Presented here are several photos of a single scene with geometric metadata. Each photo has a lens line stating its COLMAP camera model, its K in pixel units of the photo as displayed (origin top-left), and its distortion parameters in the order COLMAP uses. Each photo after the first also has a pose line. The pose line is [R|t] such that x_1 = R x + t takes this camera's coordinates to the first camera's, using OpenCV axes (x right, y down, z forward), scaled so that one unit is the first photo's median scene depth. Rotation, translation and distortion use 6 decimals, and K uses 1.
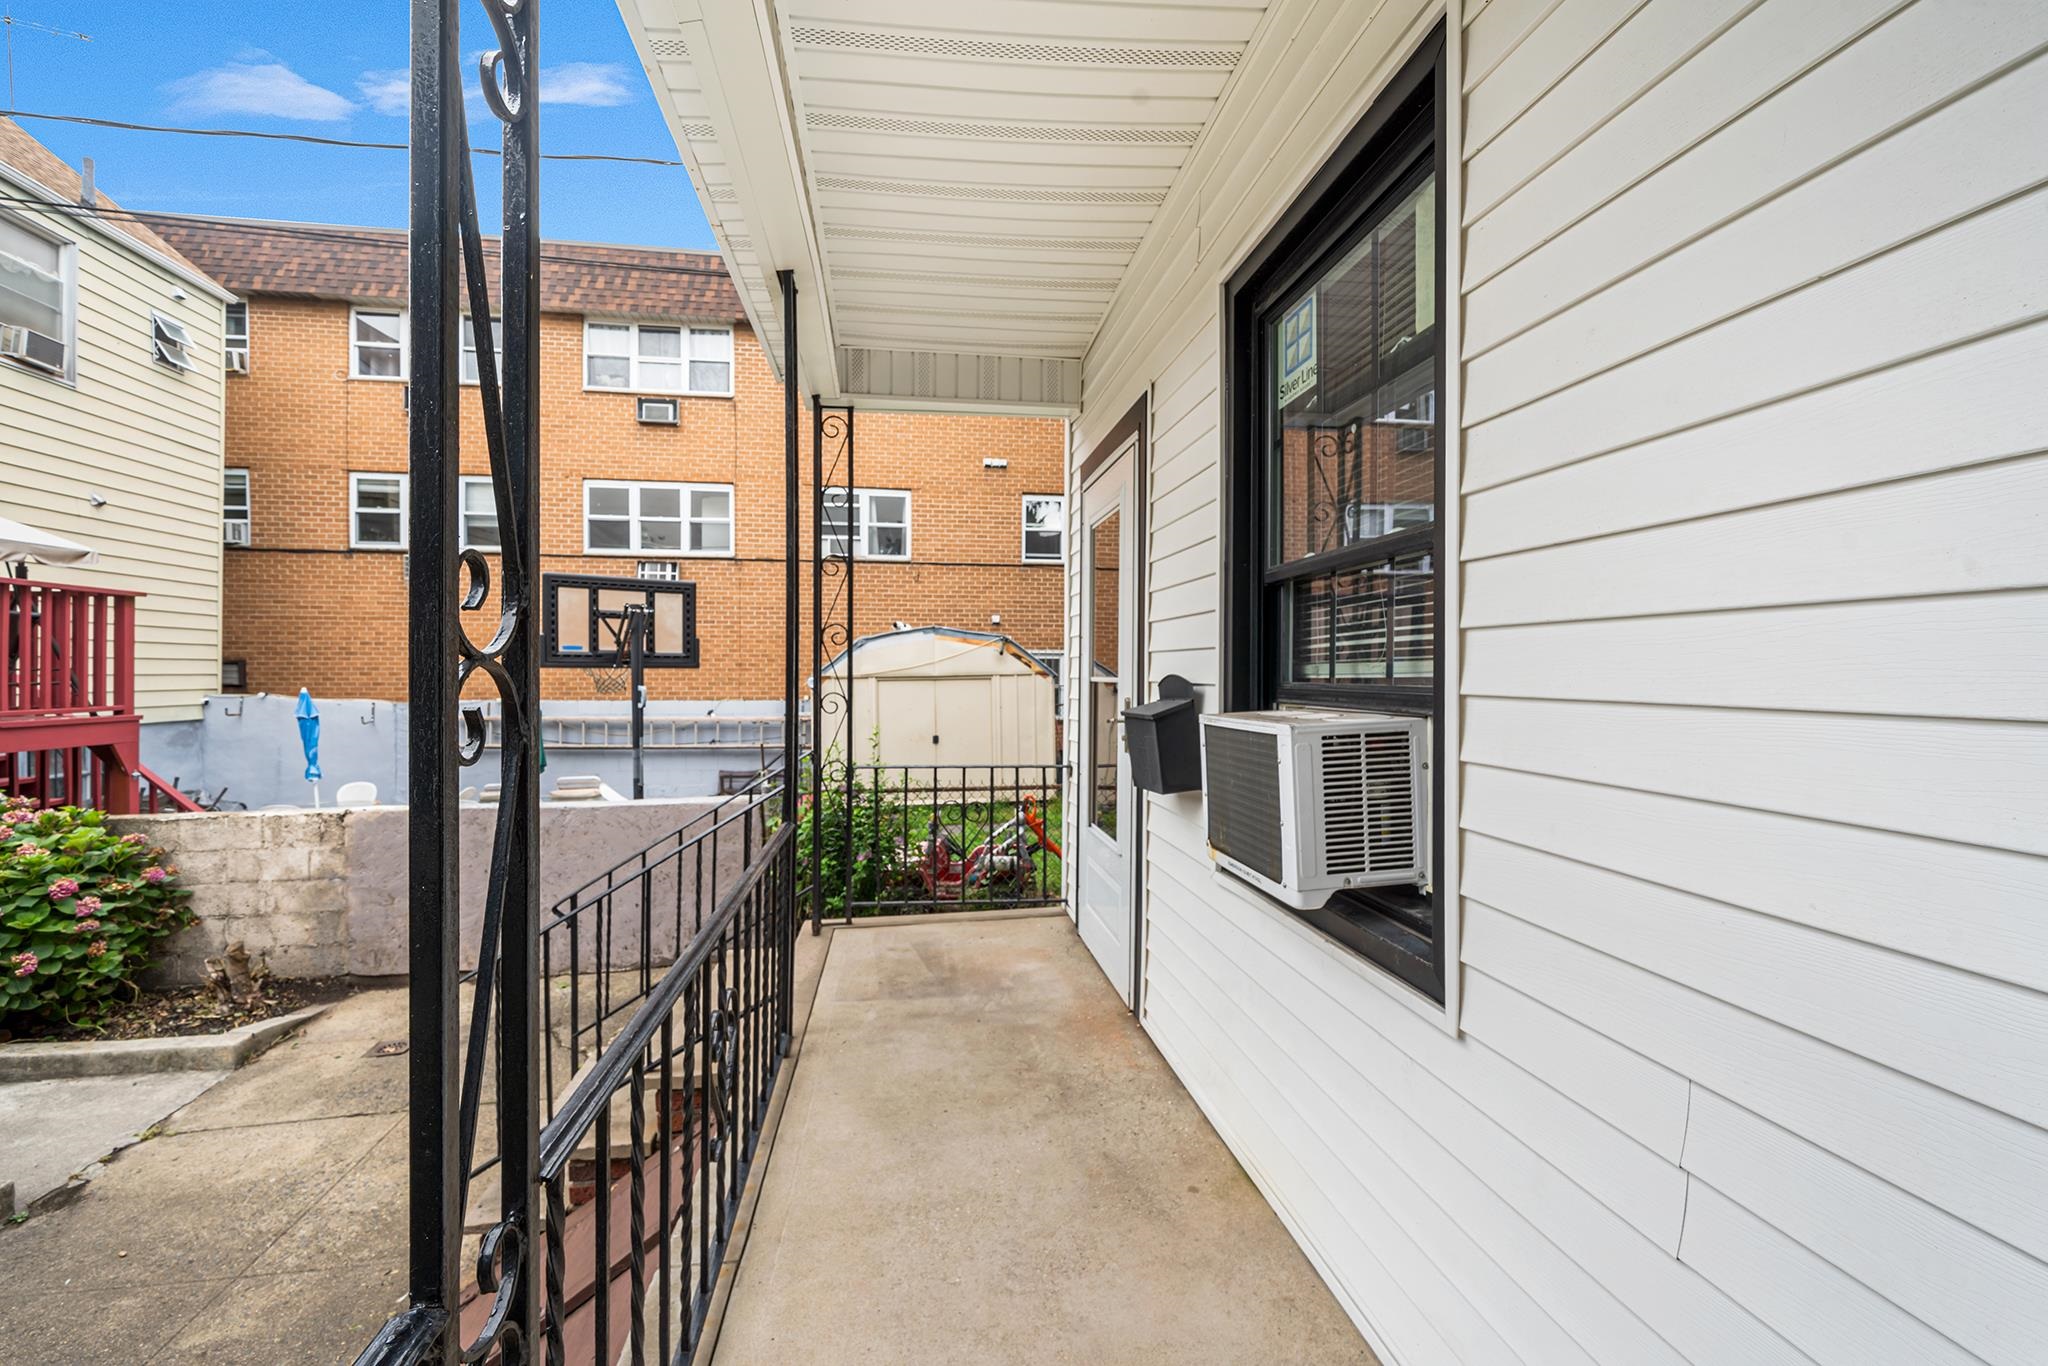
lens RADIAL K [[847.6, 0, 1009.7], [0, 847.6, 680.6], [0, 0, 1]] dist [0.002061, 0.000317]
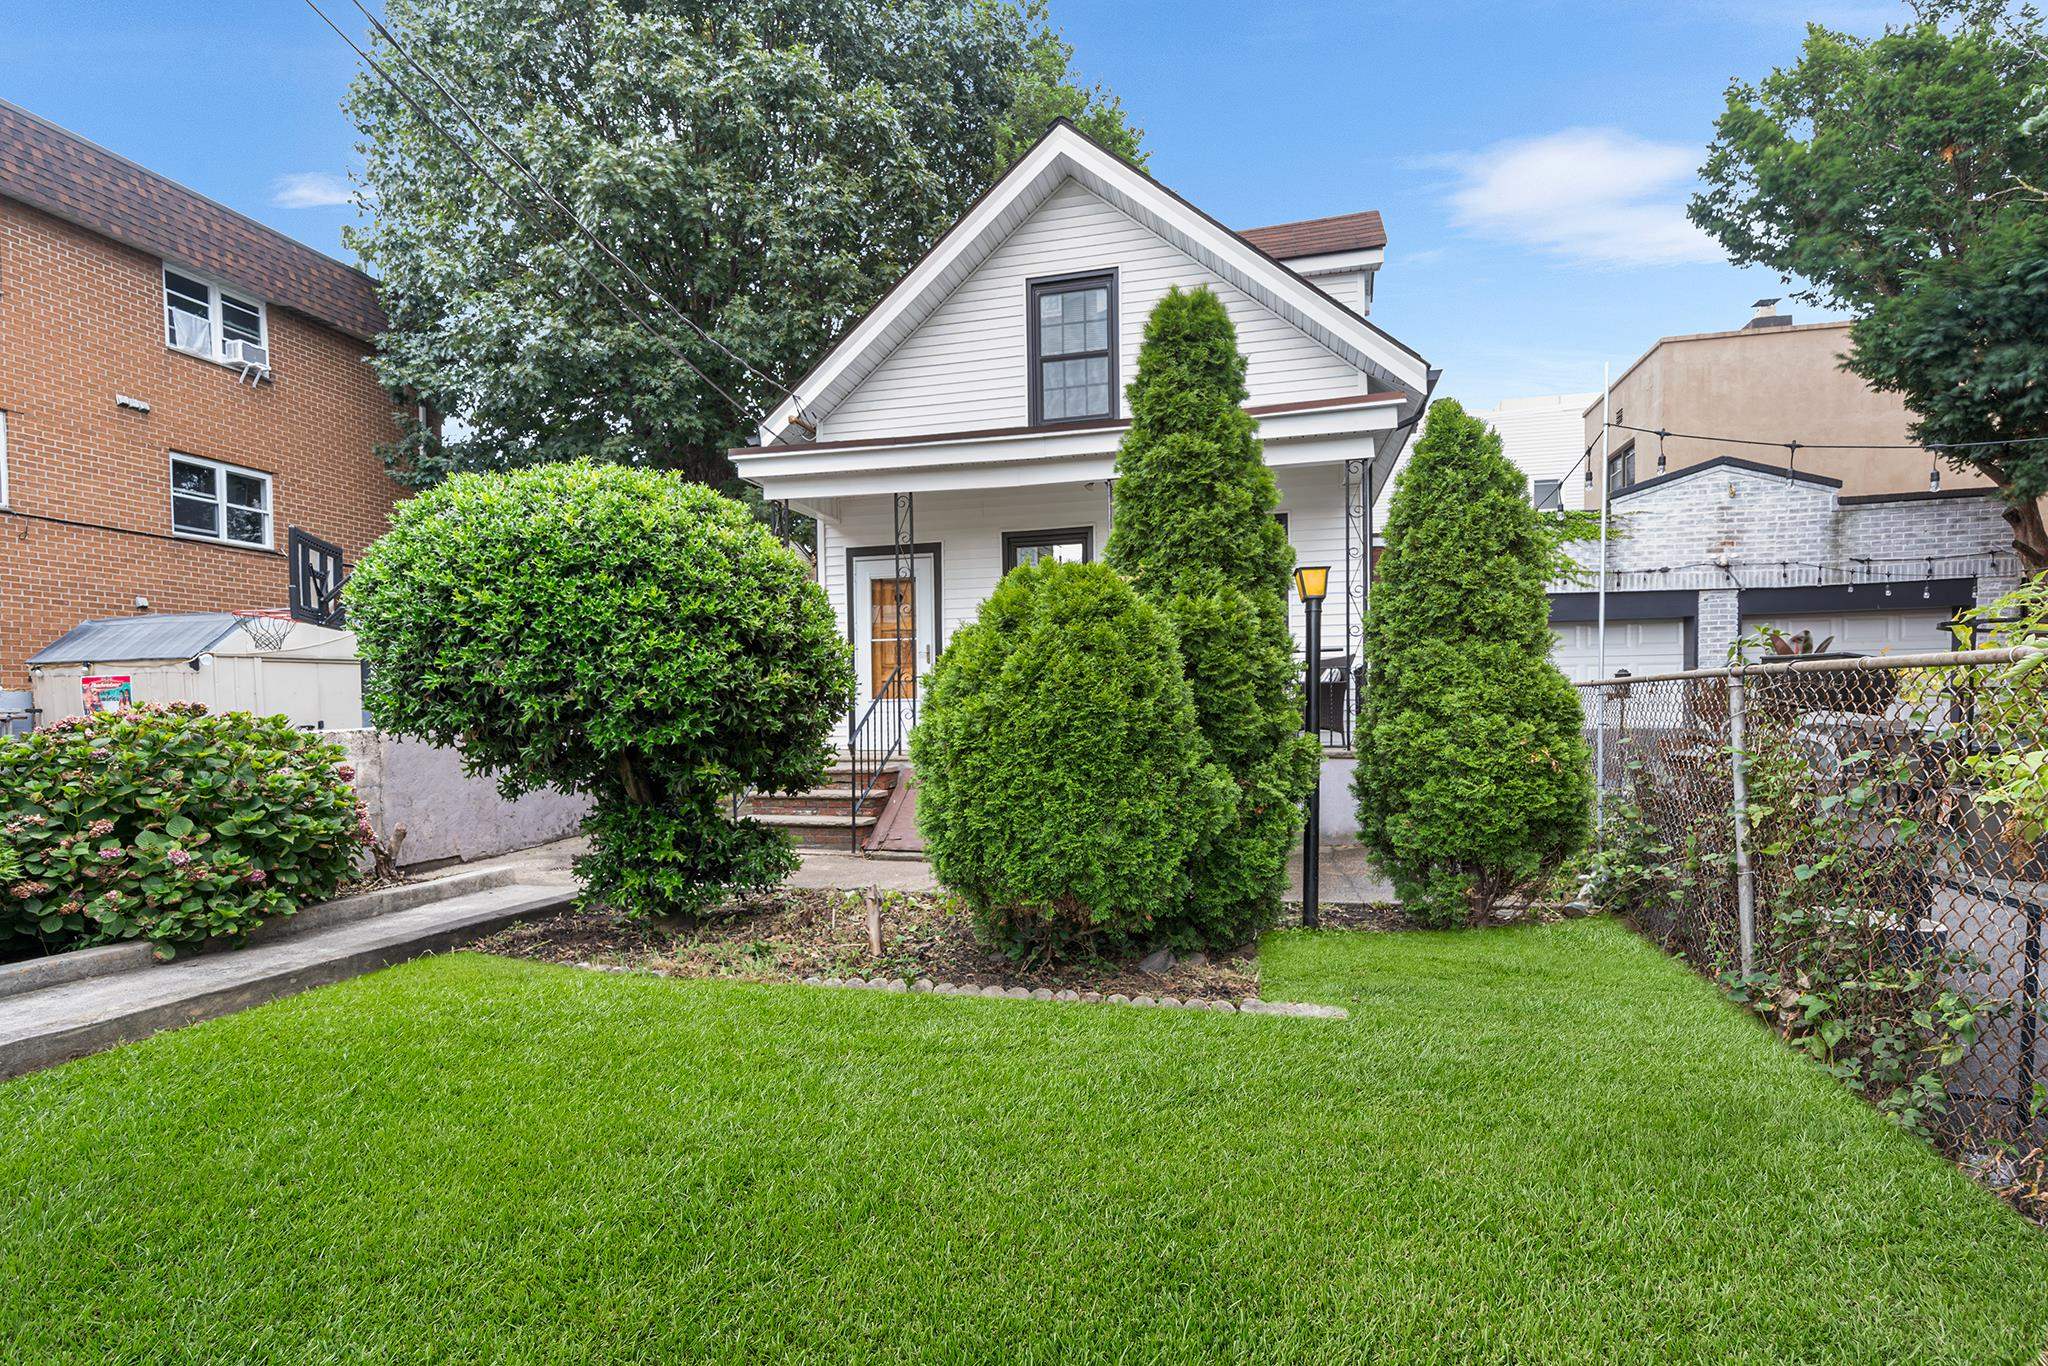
lens RADIAL K [[1029.8, 0, 1019.0], [0, 1029.8, 750.2], [0, 0, 1]] dist [-0.003279, -0.000369]
pose [[0.374214, -0.041409, 0.926418, -1.284673], [0.025274, 0.999087, 0.034448, 0.114297], [-0.926998, 0.010523, 0.374918, -0.254971]]
